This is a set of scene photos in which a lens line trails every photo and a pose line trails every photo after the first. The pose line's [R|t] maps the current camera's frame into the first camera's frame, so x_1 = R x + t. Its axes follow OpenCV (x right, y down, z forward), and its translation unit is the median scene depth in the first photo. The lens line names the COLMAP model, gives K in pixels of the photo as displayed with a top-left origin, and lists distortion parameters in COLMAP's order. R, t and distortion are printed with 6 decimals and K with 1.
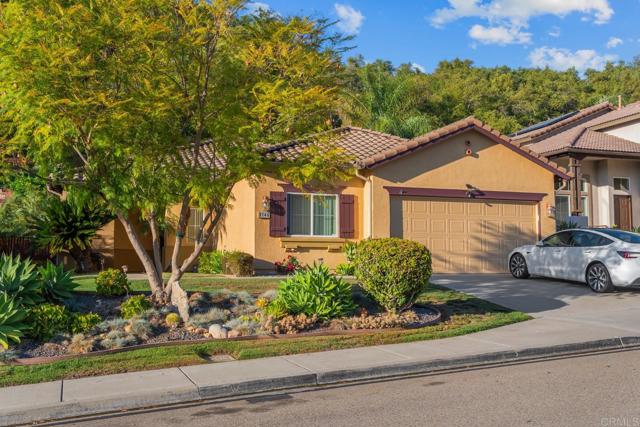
lens RADIAL K [[702.1, 0, 320.0], [0, 702.1, 213.5], [0, 0, 1]] dist [0.078060, 0.000849]
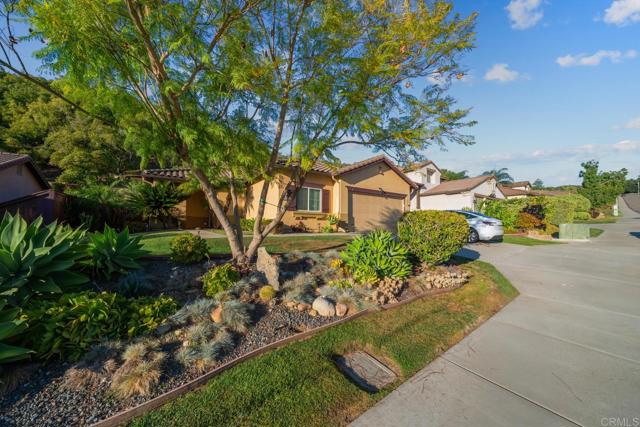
lens RADIAL K [[222.7, 0, 319.9], [0, 222.7, 219.5], [0, 0, 1]] dist [0.000344, -0.000036]
pose [[0.964896, 0.016962, 0.262086, -0.135172], [-0.030674, 0.998361, 0.048313, 0.025992], [-0.260837, -0.054656, 0.963834, 0.441363]]
